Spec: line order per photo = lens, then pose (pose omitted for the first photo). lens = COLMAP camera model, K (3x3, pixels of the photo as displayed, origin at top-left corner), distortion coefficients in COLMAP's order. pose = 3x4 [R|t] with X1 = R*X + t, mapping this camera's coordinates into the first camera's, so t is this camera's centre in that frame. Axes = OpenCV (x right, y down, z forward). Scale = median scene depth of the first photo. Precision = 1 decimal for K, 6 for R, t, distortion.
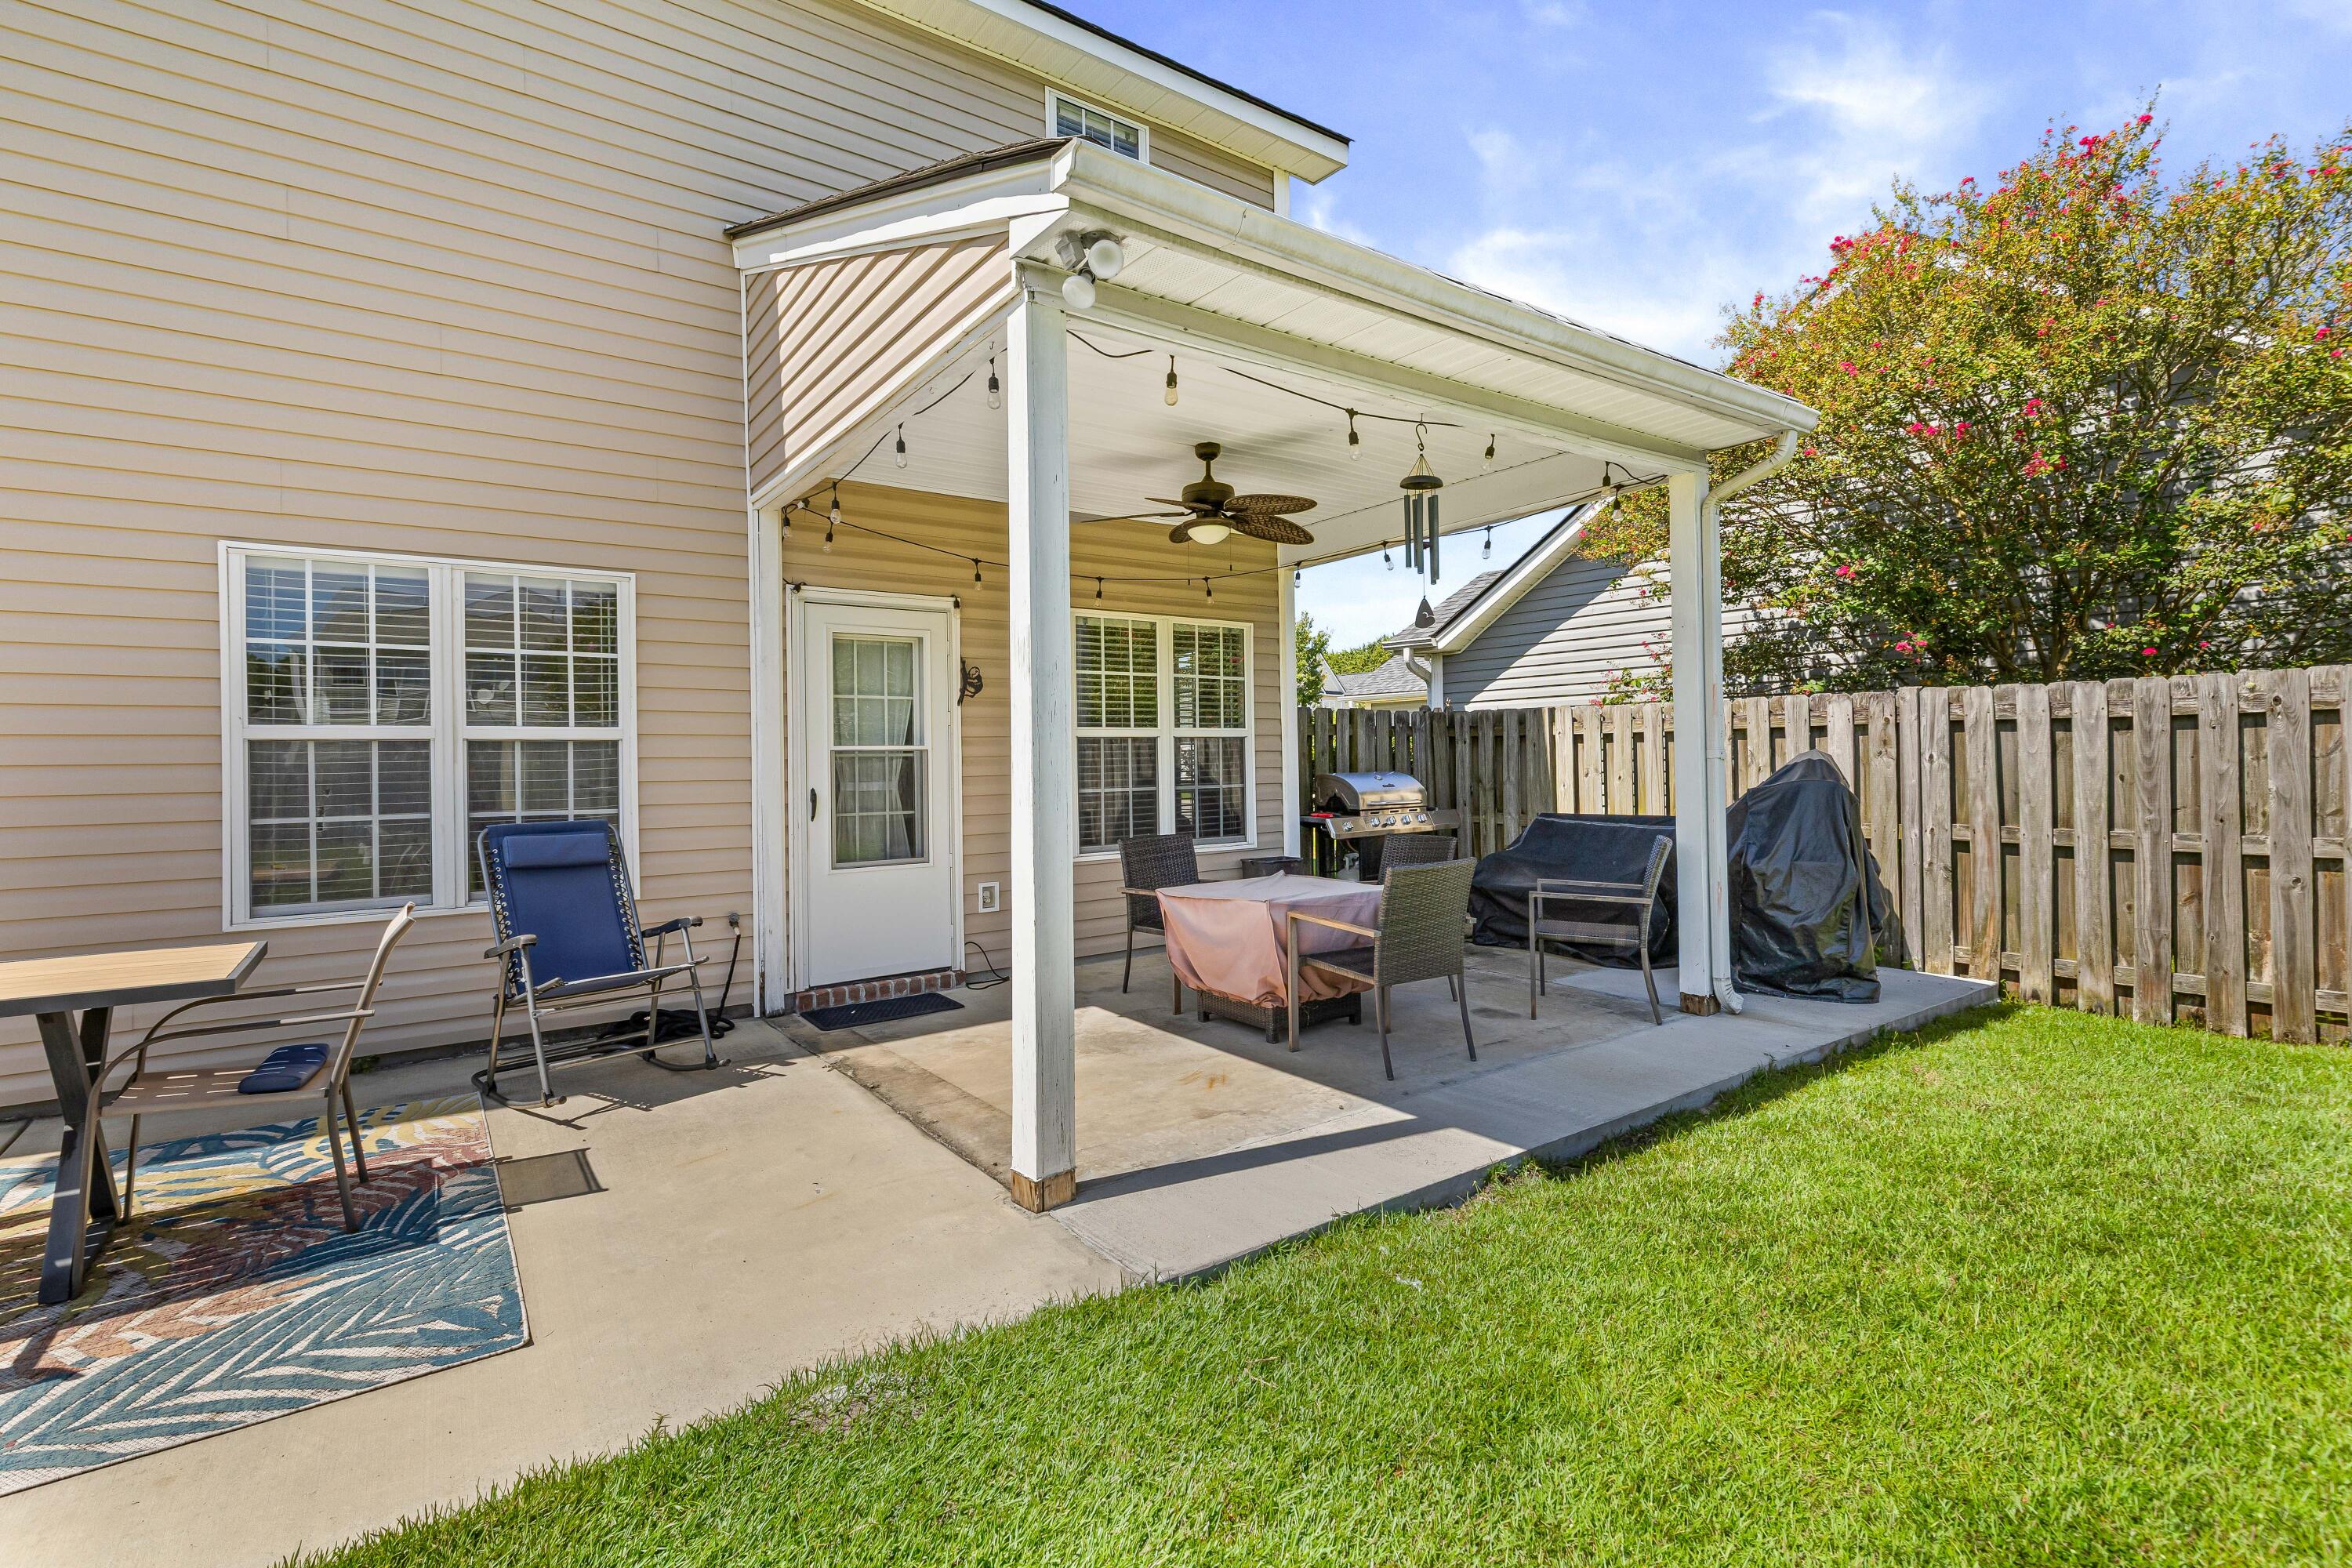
lens RADIAL K [[1088.5, 0, 1184.4], [0, 1088.5, 755.9], [0, 0, 1]] dist [0.027040, 0.000001]
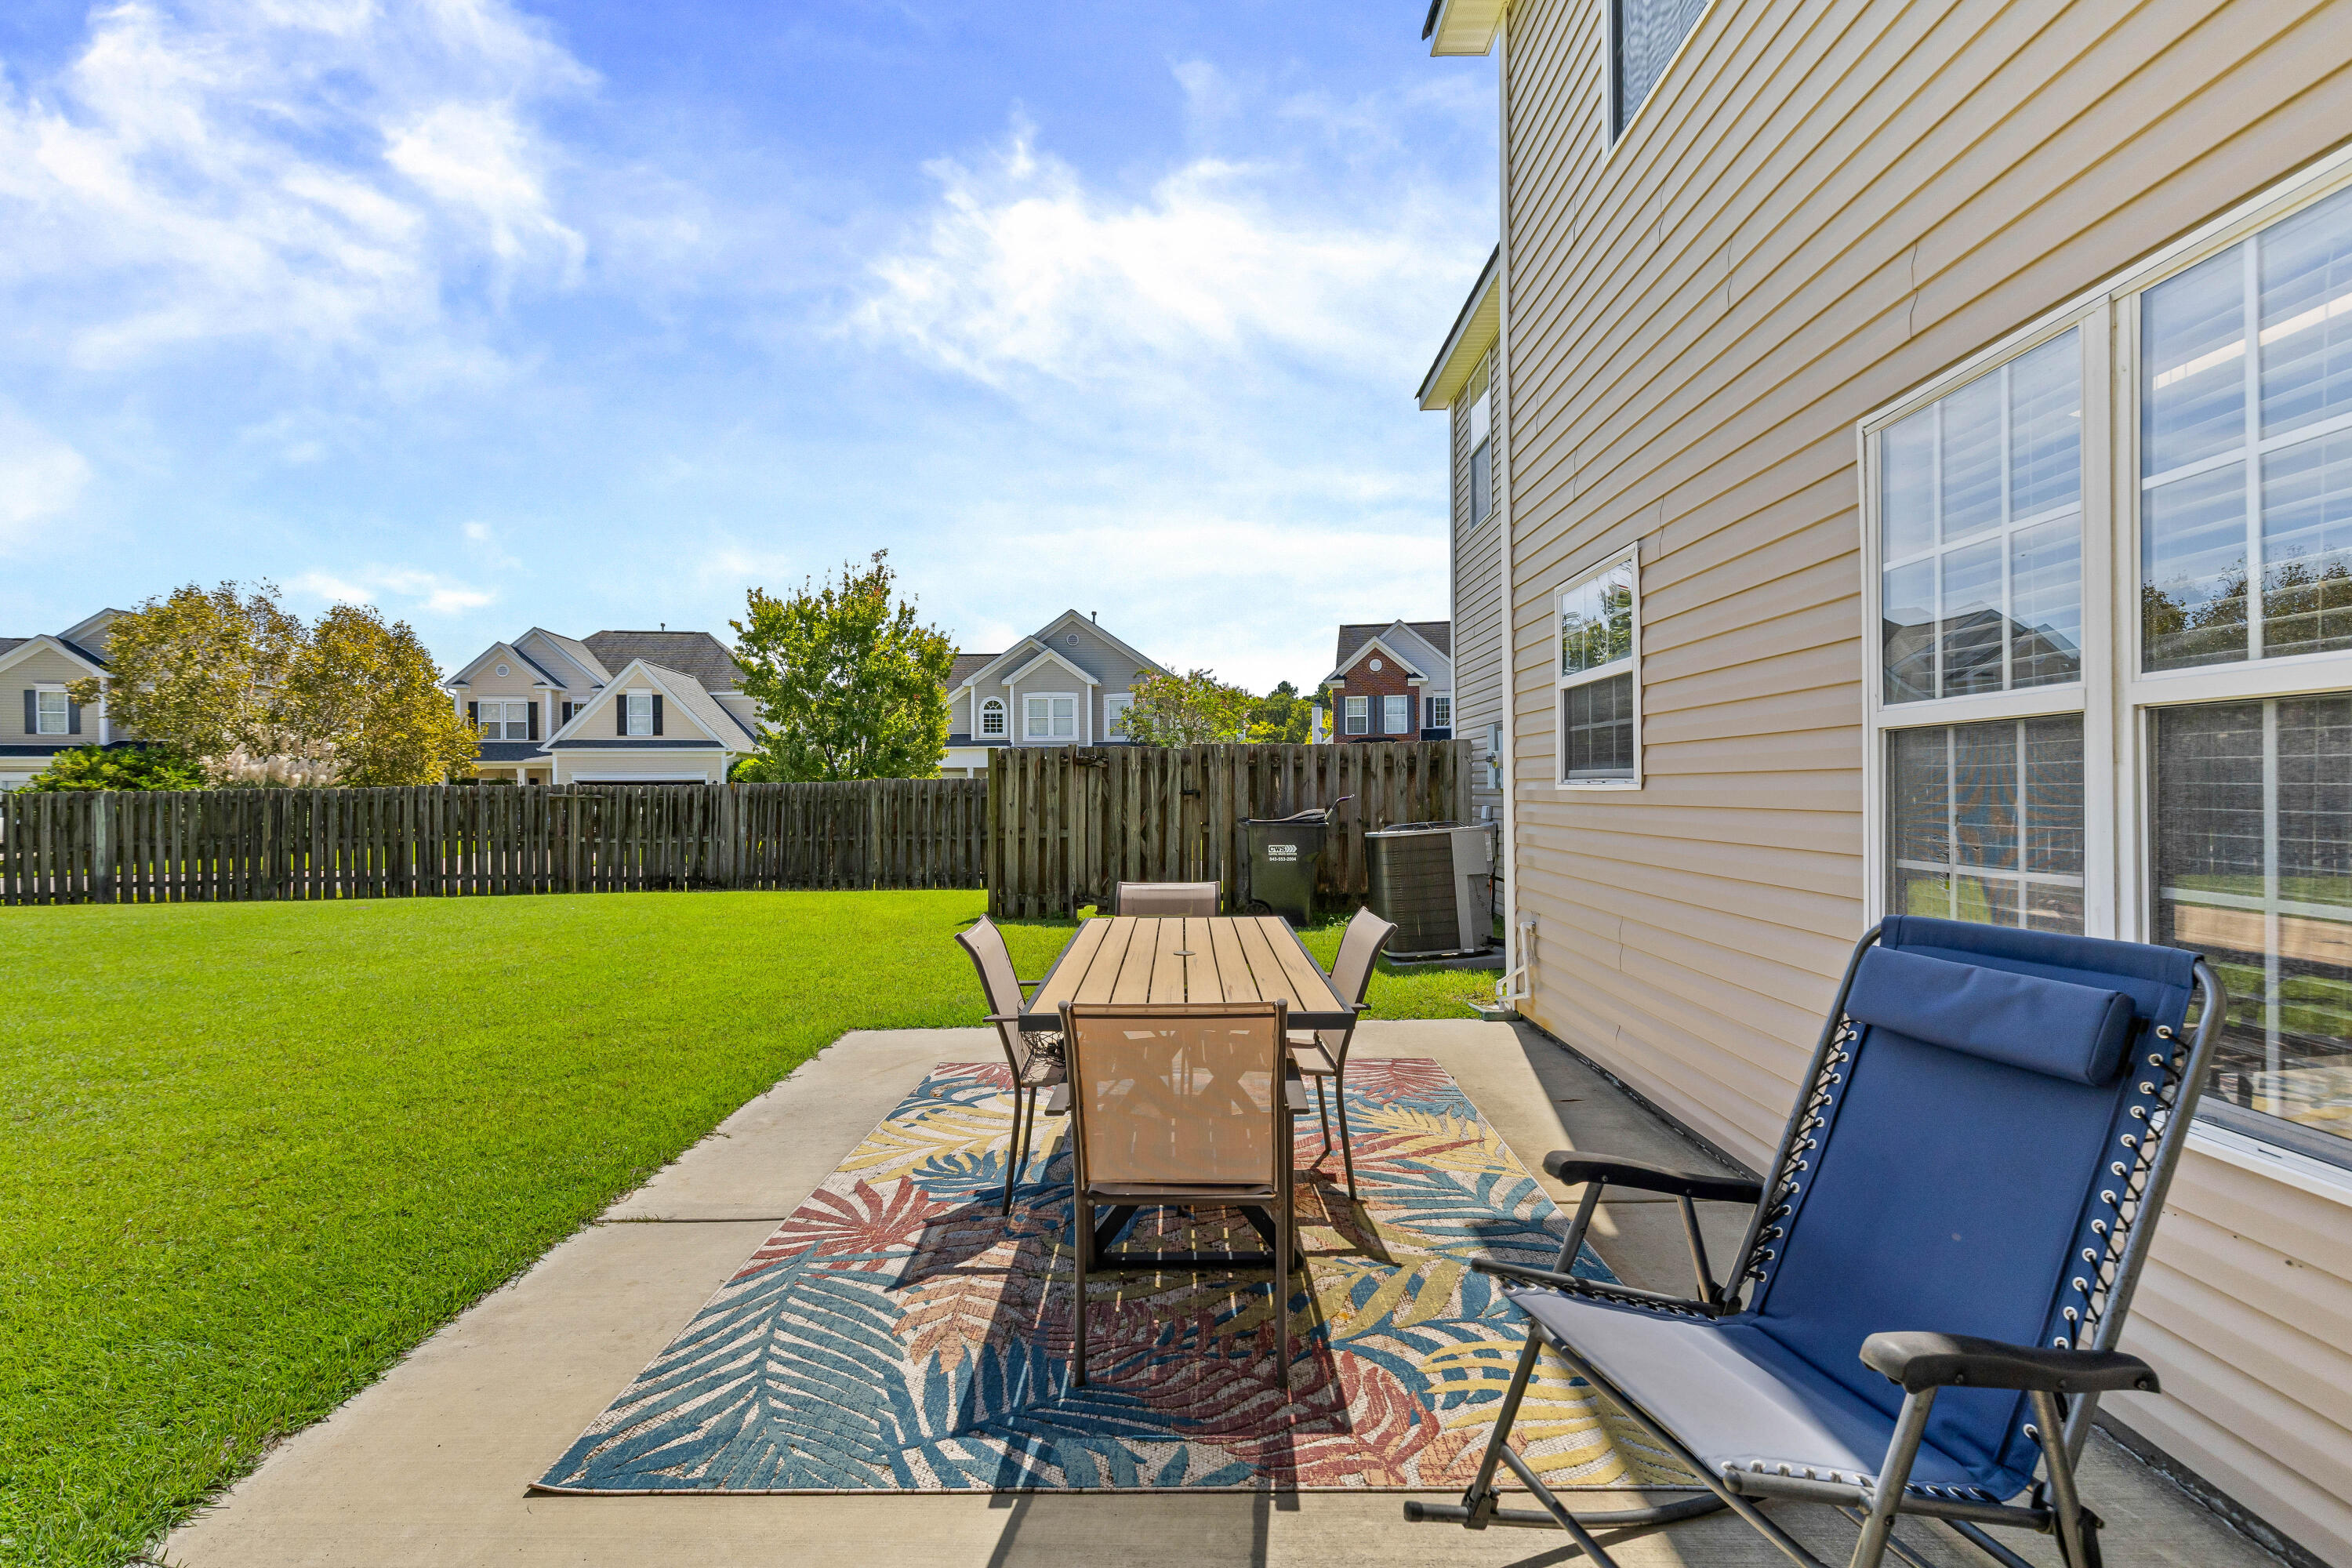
lens RADIAL K [[1053.7, 0, 1176.0], [0, 1053.7, 784.0], [0, 0, 1]] dist [0.002067, -0.000629]
pose [[-0.591204, 0.019902, -0.806277, -0.134889], [0.028123, 0.999596, 0.004053, 0.002978], [0.806032, -0.020279, -0.591525, 1.024100]]
